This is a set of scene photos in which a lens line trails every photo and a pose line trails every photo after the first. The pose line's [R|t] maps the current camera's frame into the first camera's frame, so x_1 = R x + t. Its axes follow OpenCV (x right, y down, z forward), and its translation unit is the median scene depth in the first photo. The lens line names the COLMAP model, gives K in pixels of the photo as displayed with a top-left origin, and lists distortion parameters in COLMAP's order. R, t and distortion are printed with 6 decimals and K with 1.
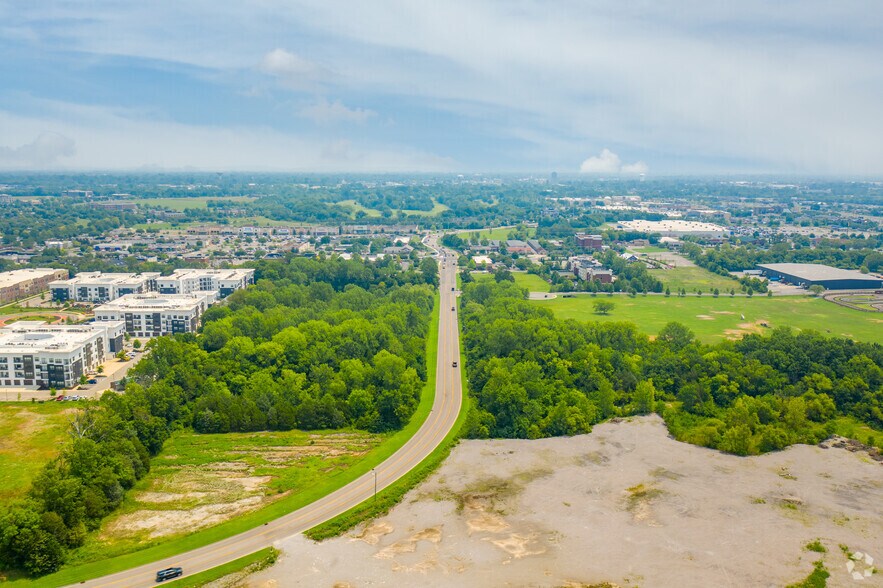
lens RADIAL K [[701.4, 0, 442.9], [0, 701.4, 284.9], [0, 0, 1]] dist [-0.019394, 0.002239]
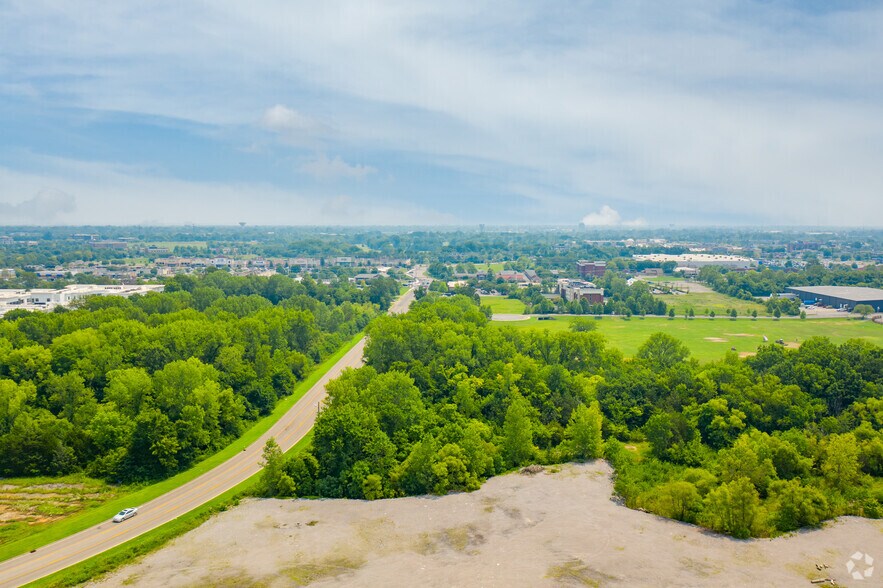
lens RADIAL K [[701.4, 0, 442.9], [0, 701.4, 284.9], [0, 0, 1]] dist [-0.019394, 0.002239]
pose [[0.998910, 0.001306, -0.046663, 0.188958], [-0.005006, 0.996842, -0.079254, 0.079912], [0.046412, 0.079401, 0.995762, 0.371467]]
